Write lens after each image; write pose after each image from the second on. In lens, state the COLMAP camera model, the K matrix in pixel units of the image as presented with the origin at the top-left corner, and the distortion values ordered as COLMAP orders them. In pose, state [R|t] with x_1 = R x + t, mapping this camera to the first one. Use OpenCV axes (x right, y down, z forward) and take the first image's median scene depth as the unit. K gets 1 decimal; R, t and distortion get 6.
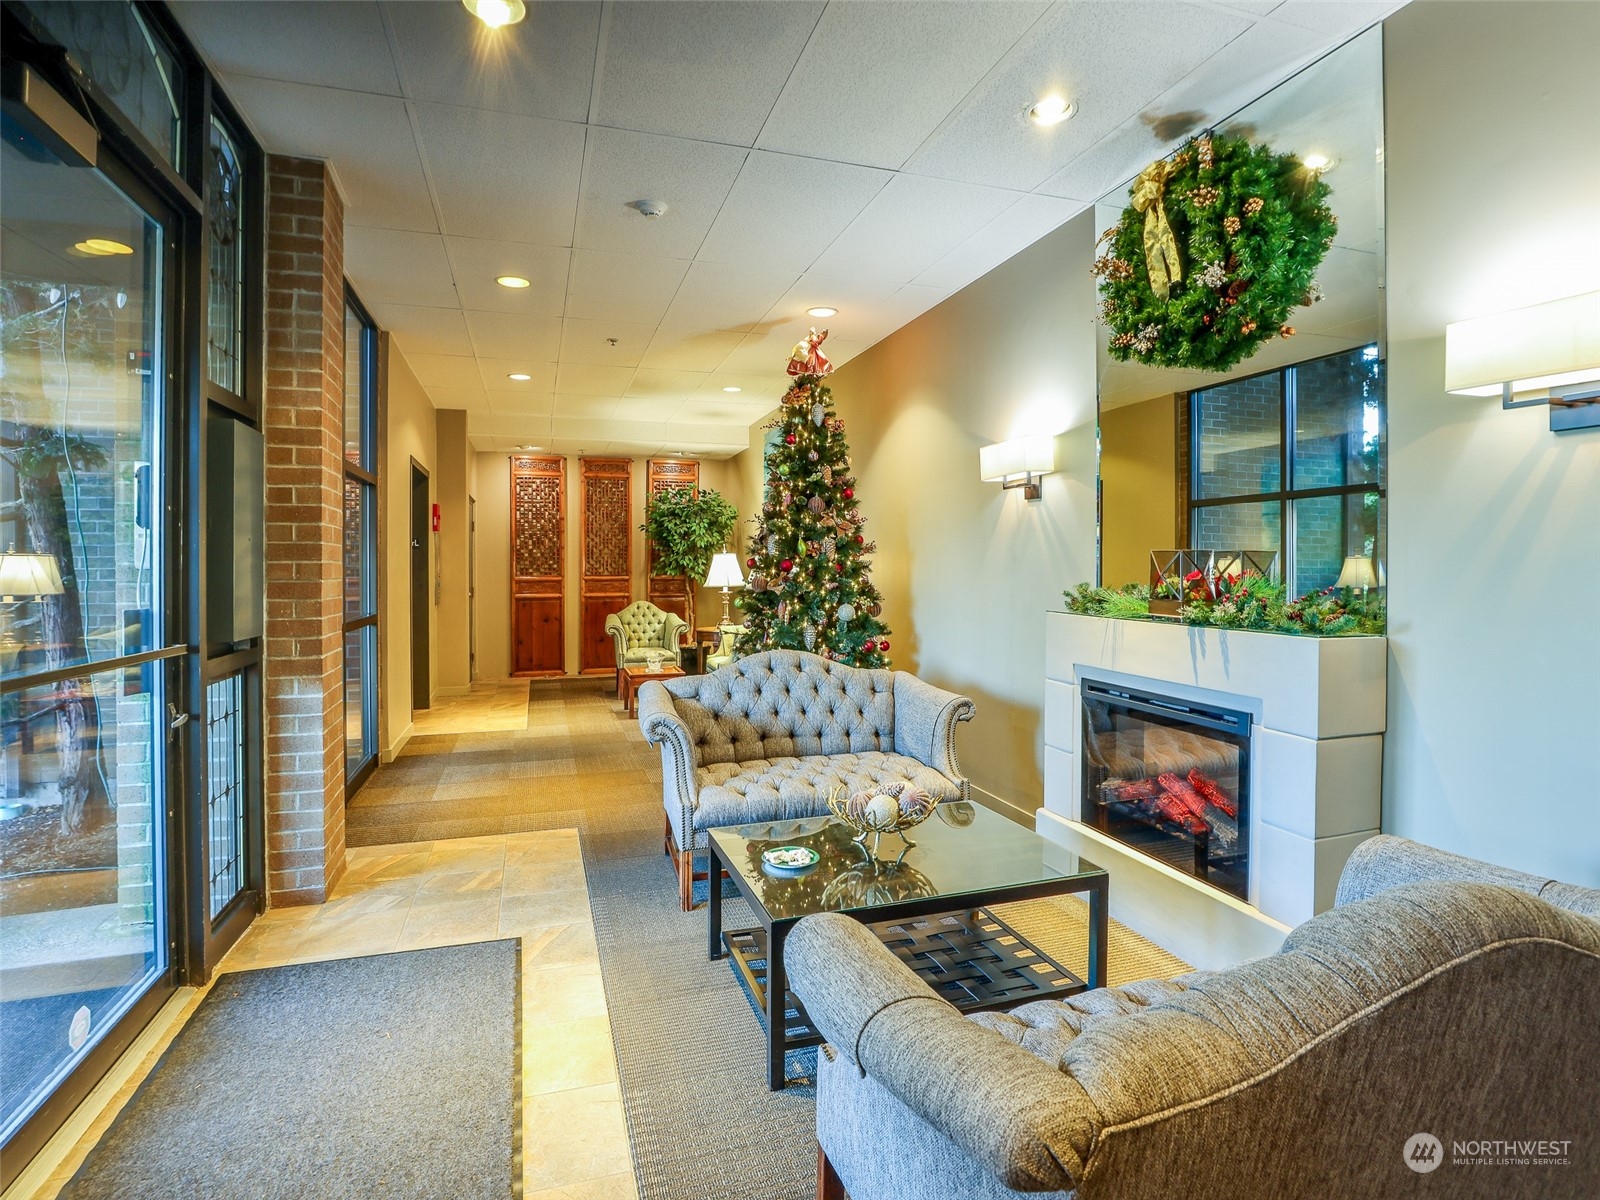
lens RADIAL K [[833.4, 0, 791.3], [0, 833.4, 585.6], [0, 0, 1]] dist [-0.000237, 0.000048]
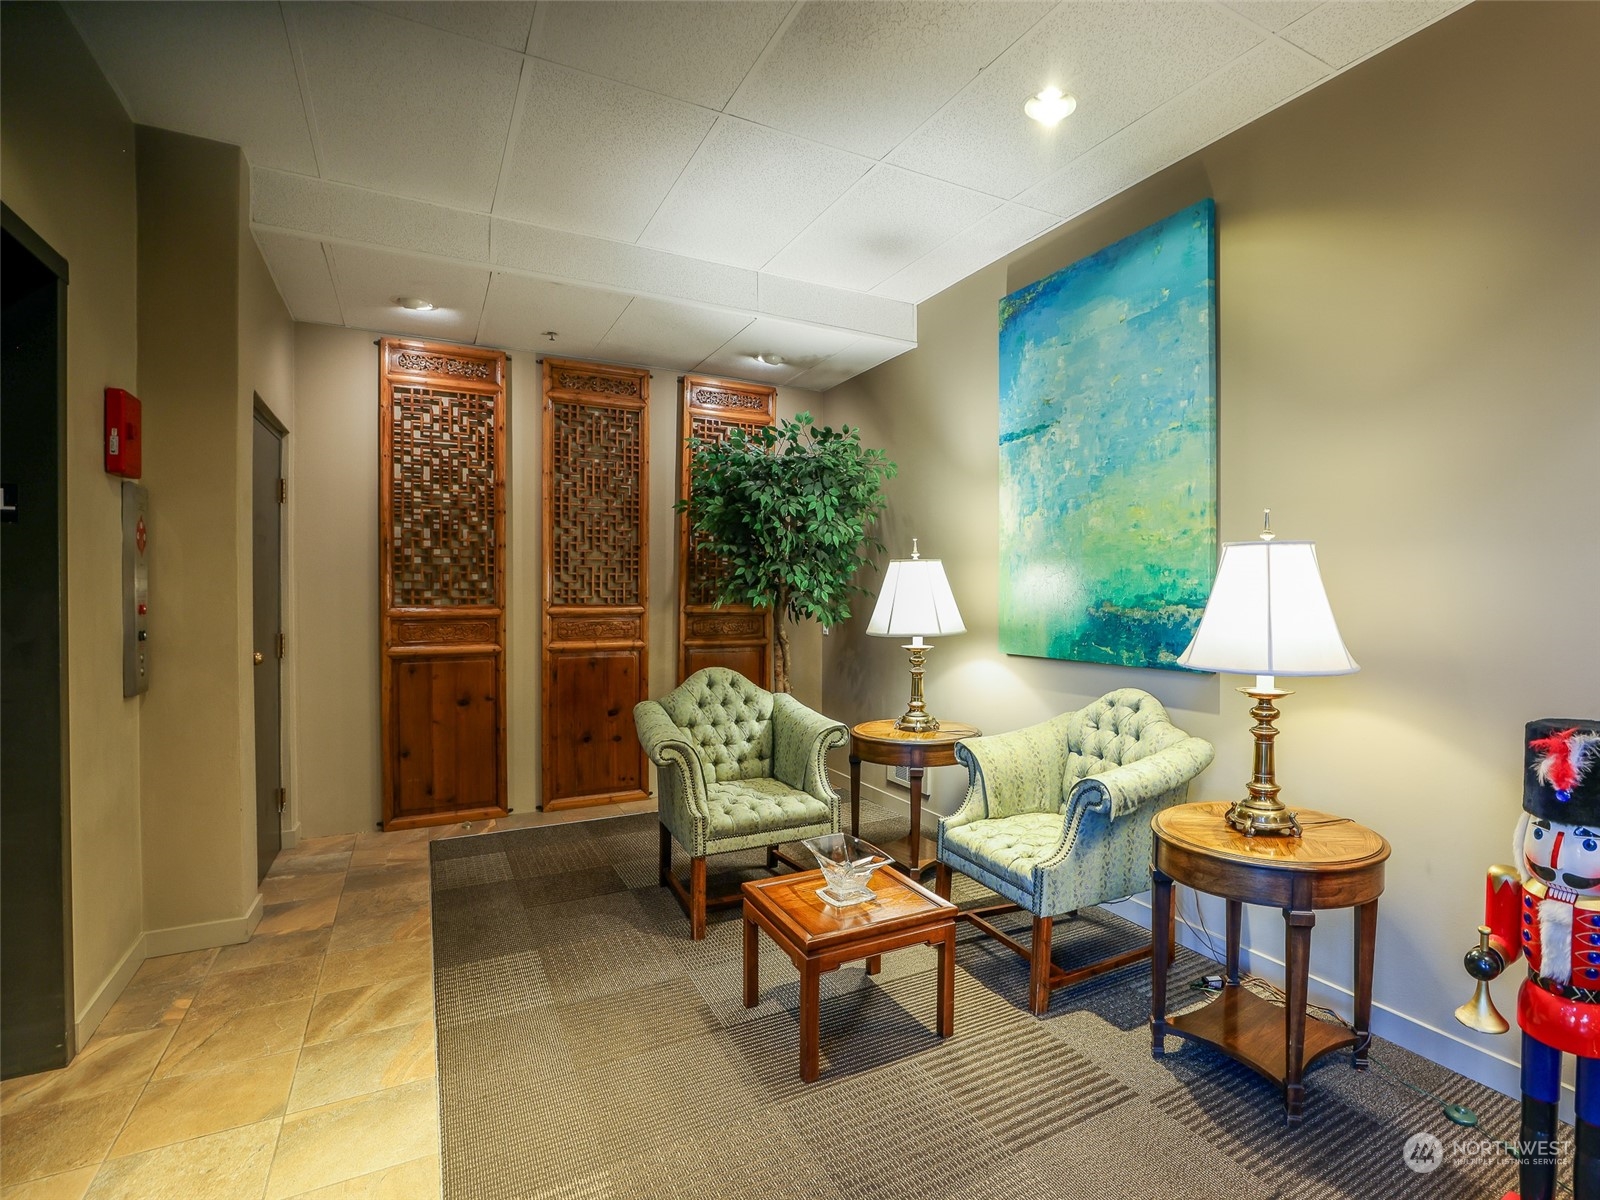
lens RADIAL K [[711.7, 0, 815.2], [0, 711.7, 605.8], [0, 0, 1]] dist [-0.002953, -0.000294]
pose [[0.975809, -0.000261, 0.218626, -0.190102], [-0.001044, 0.999982, 0.005855, -0.014484], [-0.218623, -0.005942, 0.975791, 0.571111]]
